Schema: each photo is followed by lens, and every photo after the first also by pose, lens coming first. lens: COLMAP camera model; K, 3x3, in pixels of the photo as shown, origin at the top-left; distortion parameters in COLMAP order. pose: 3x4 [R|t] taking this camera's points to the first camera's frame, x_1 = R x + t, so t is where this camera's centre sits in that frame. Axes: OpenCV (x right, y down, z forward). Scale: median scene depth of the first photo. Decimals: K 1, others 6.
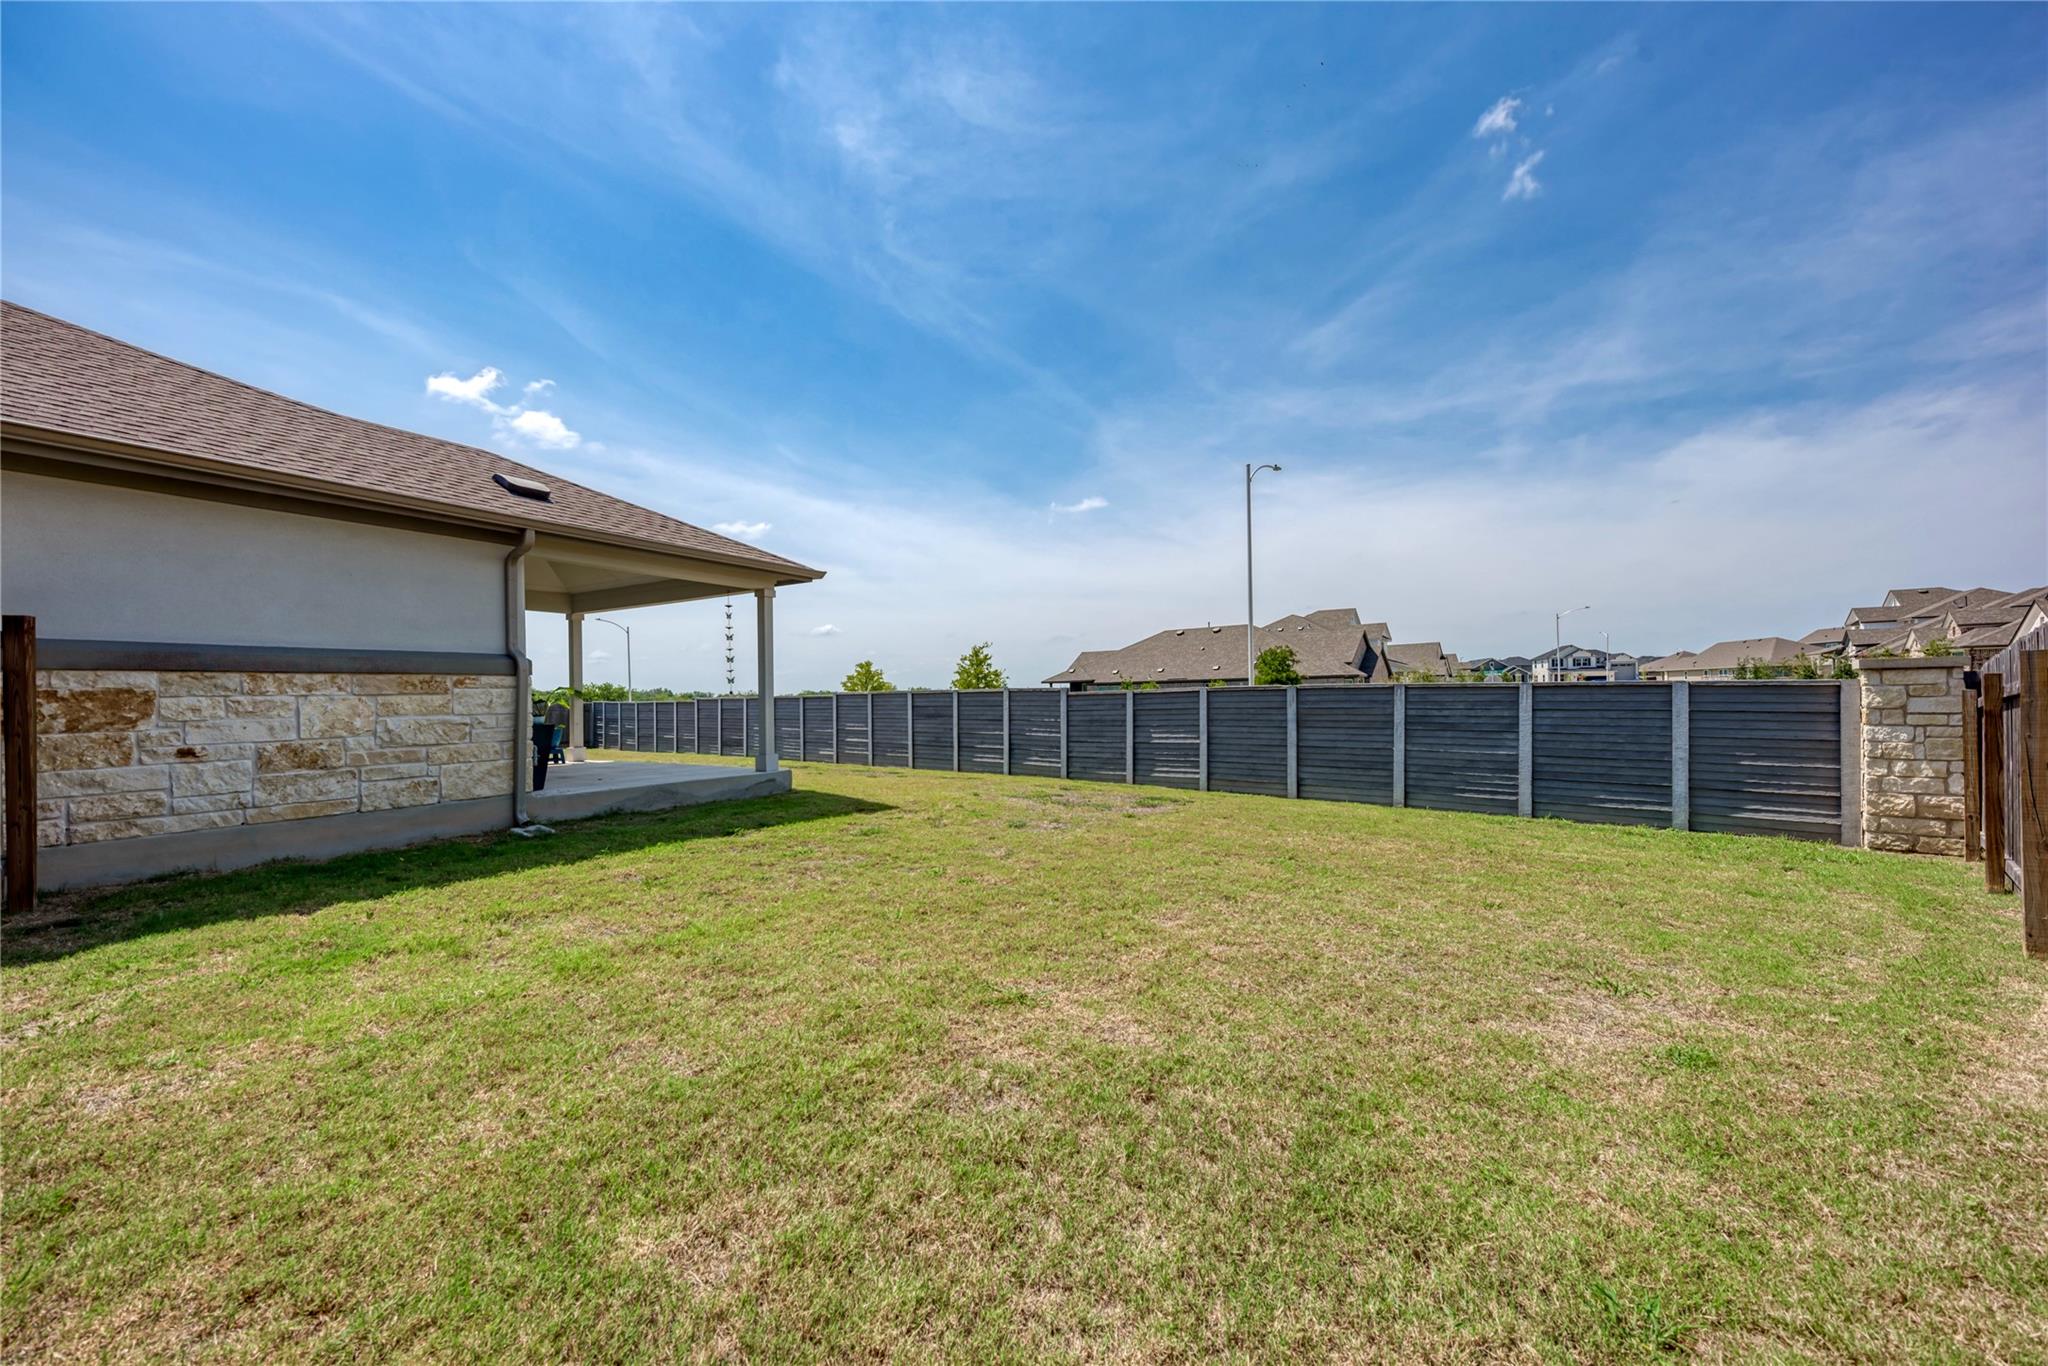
lens RADIAL K [[742.1, 0, 1027.8], [0, 742.1, 696.9], [0, 0, 1]] dist [0.011840, -0.006948]
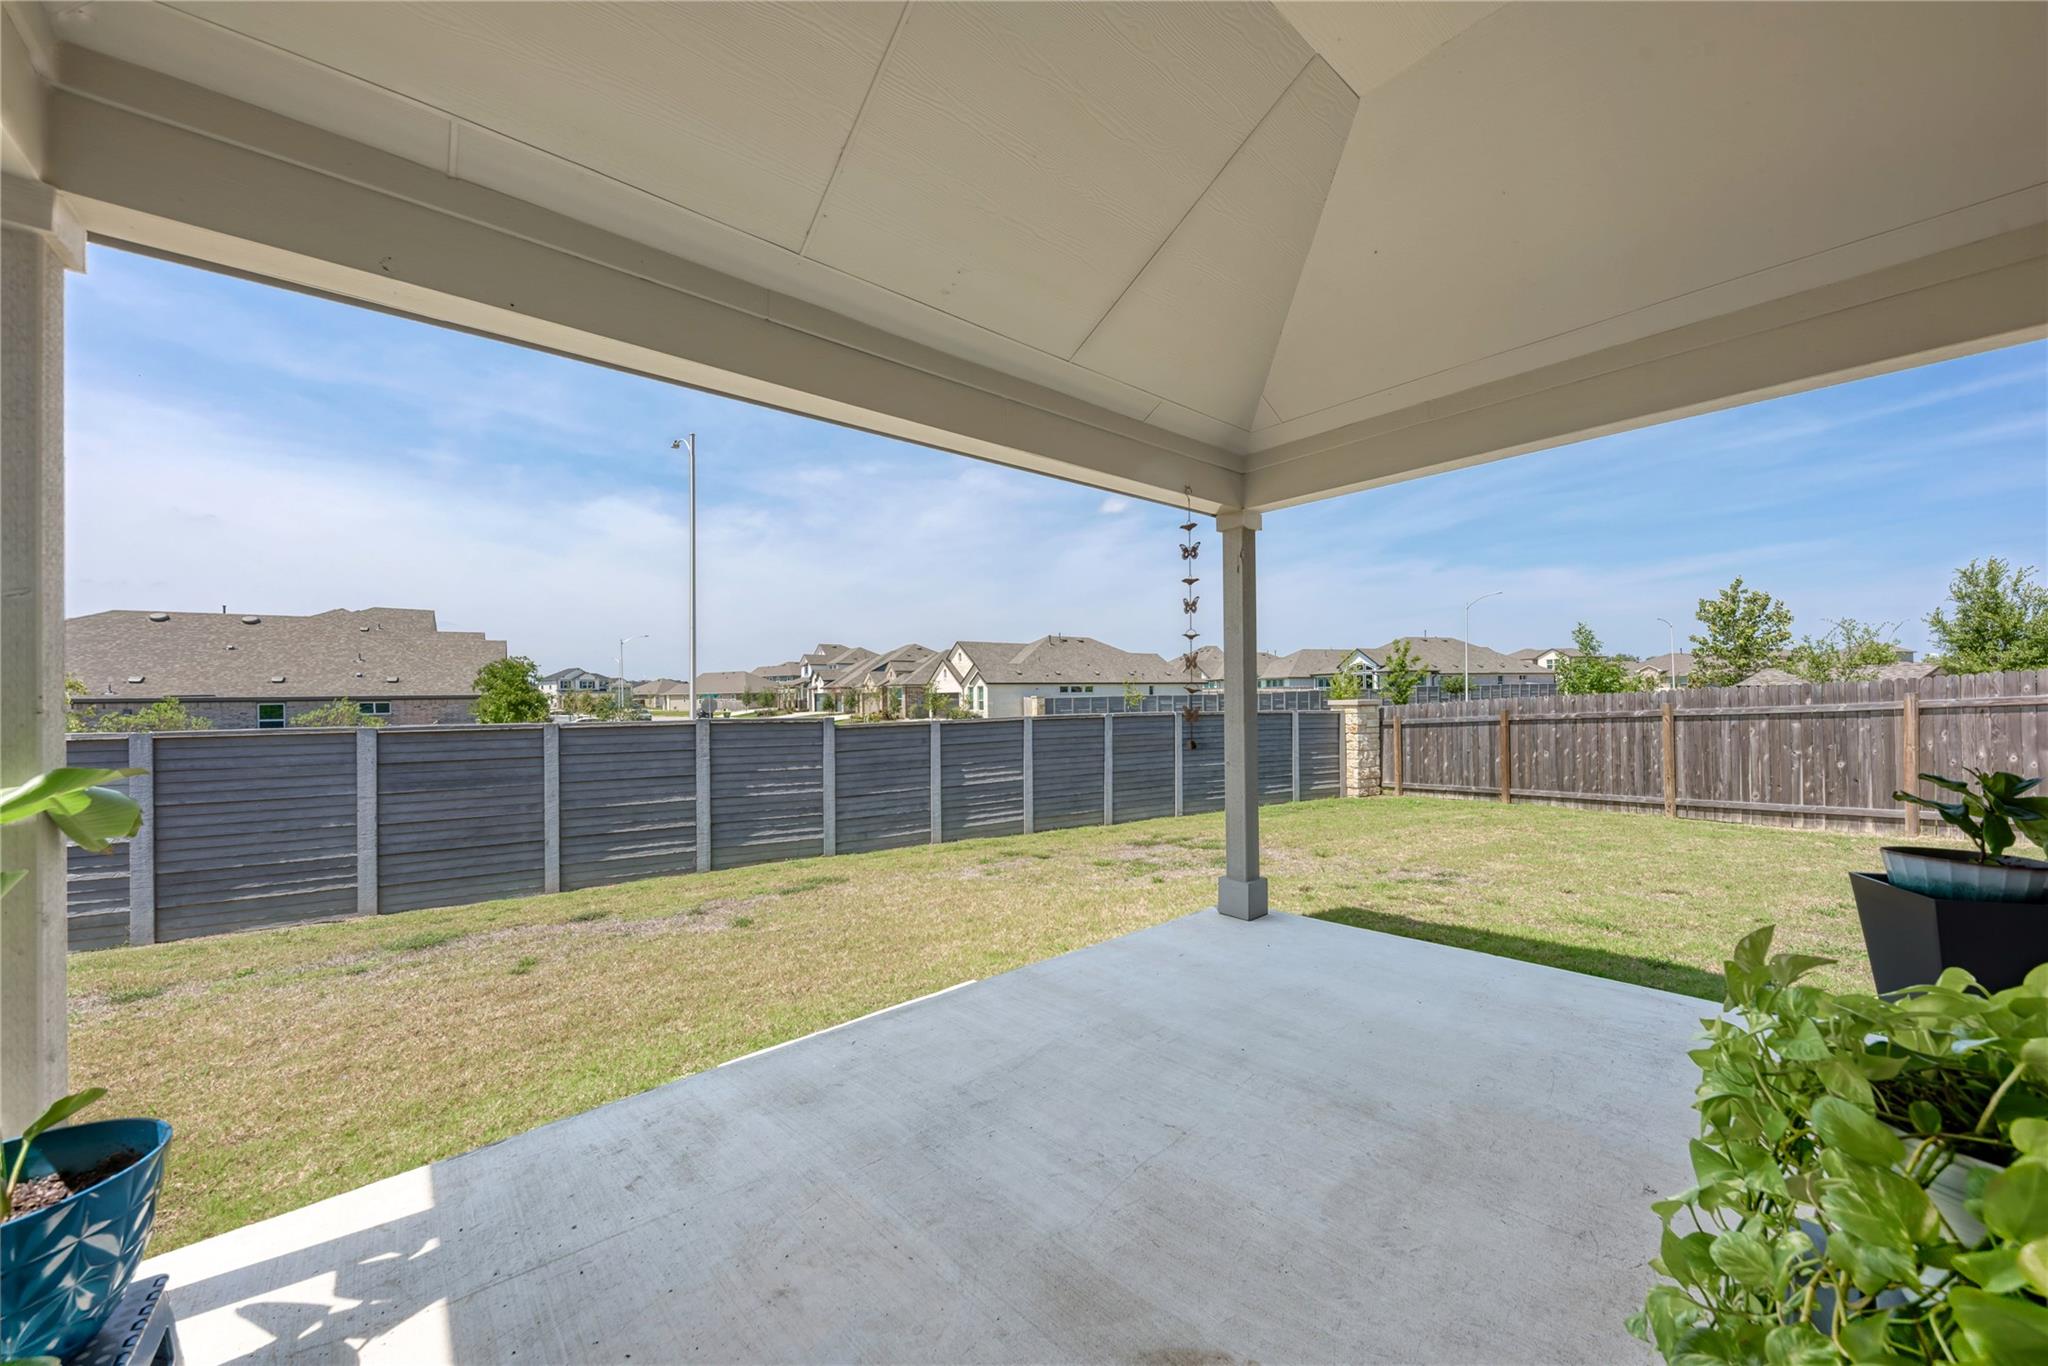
lens RADIAL K [[742.1, 0, 1027.8], [0, 742.1, 696.9], [0, 0, 1]] dist [0.011840, -0.006948]
pose [[0.318986, 0.015589, 0.947631, -0.412492], [0.010650, 0.999743, -0.020031, -0.012306], [-0.947700, 0.016482, 0.318738, 0.489975]]
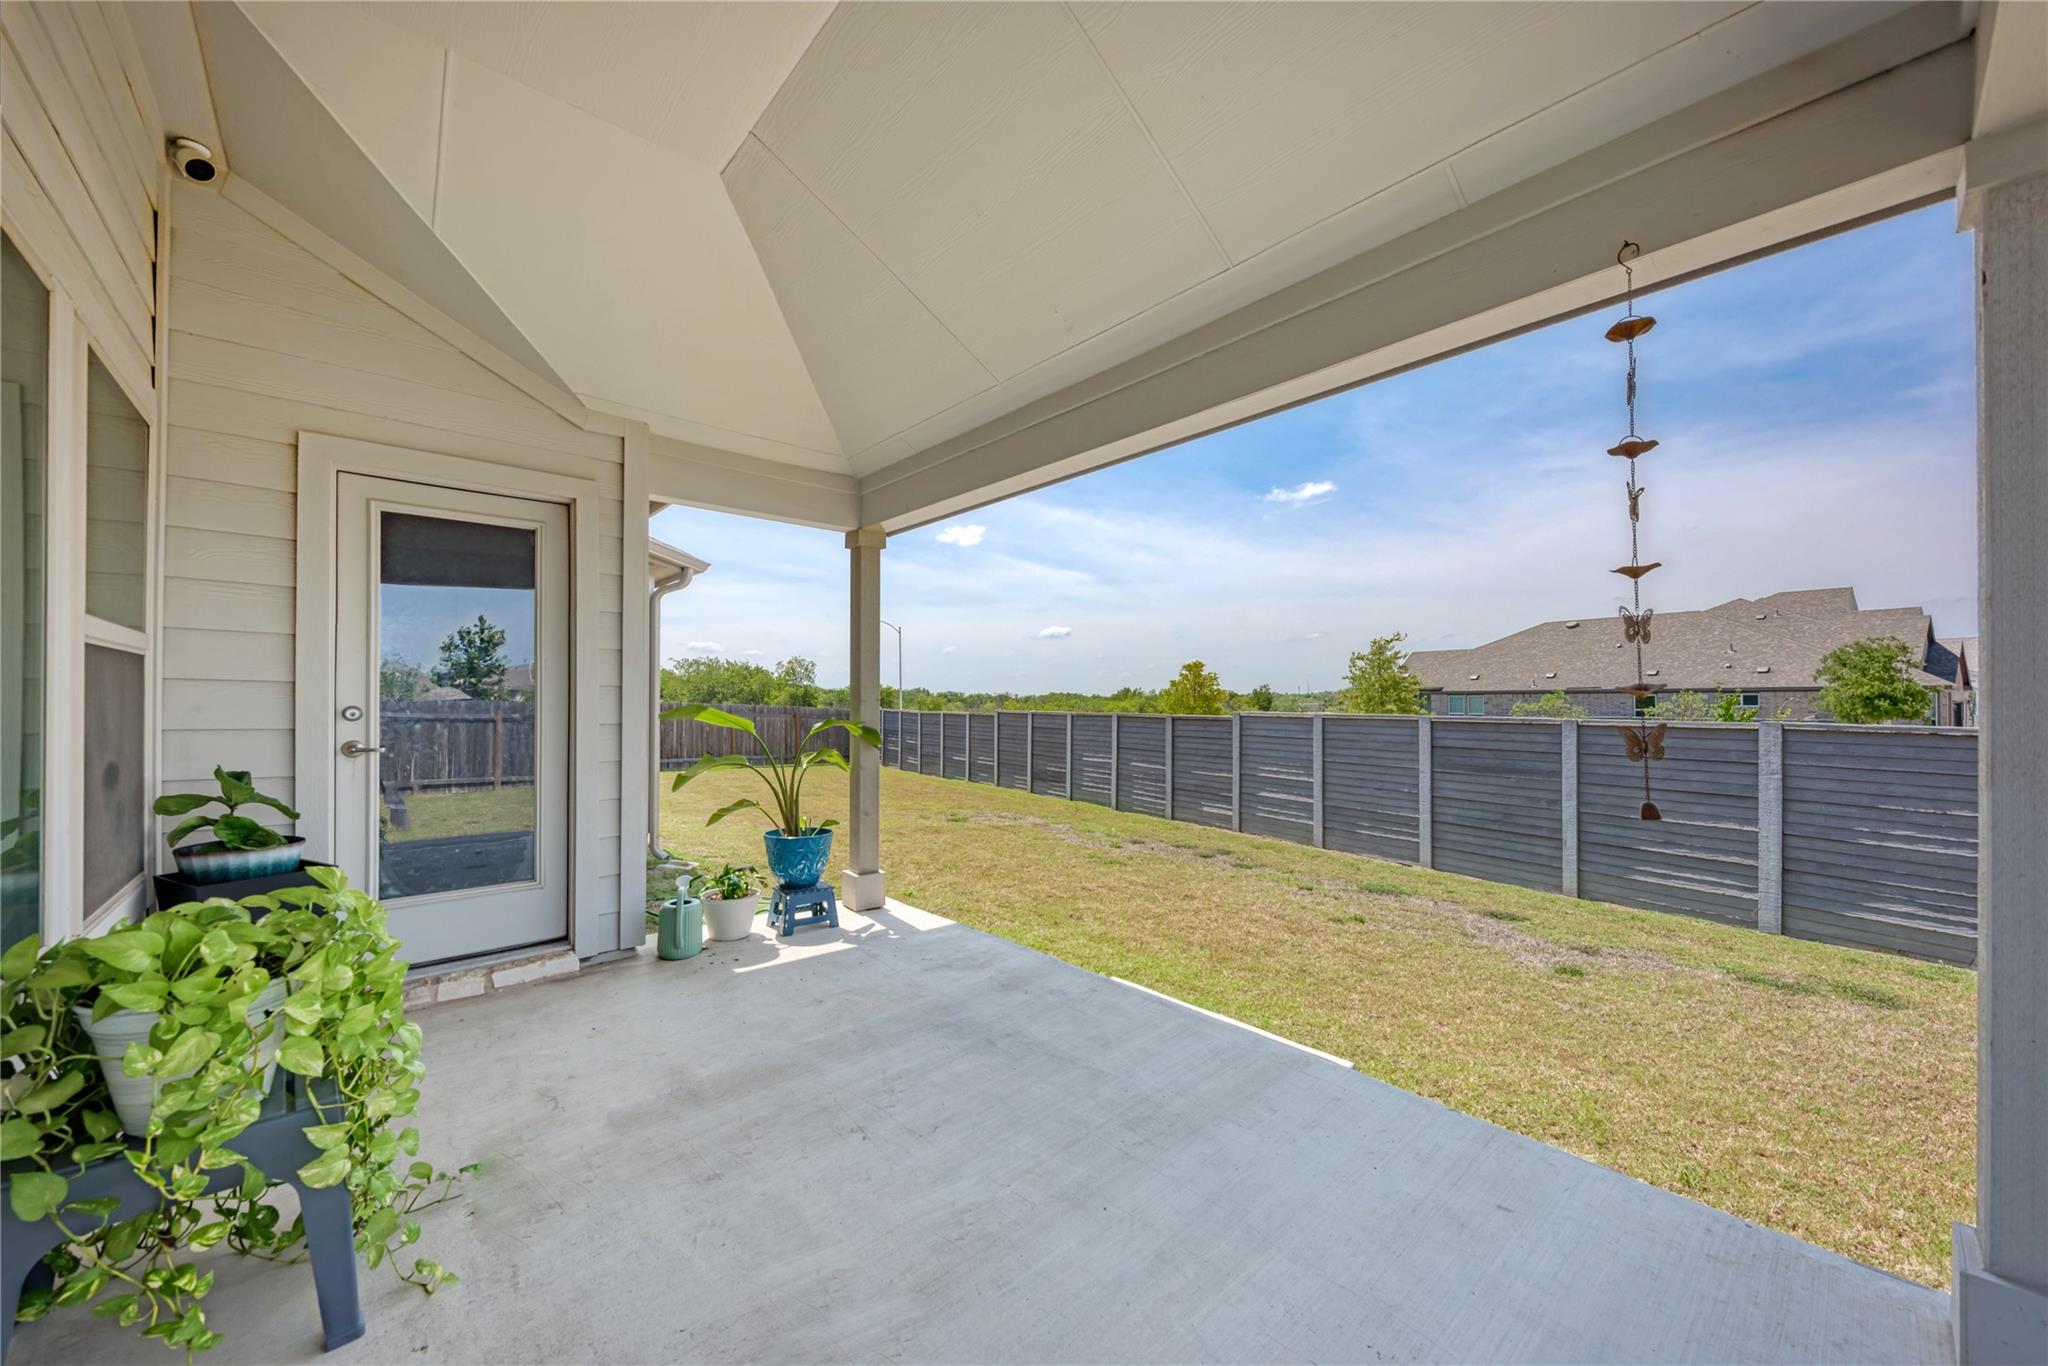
lens RADIAL K [[742.1, 0, 1027.8], [0, 742.1, 696.9], [0, 0, 1]] dist [0.011840, -0.006948]
pose [[0.951723, 0.016782, -0.306499, -0.249732], [-0.017760, 0.999842, -0.000403, -0.015544], [0.306444, 0.005827, 0.951871, 0.401943]]
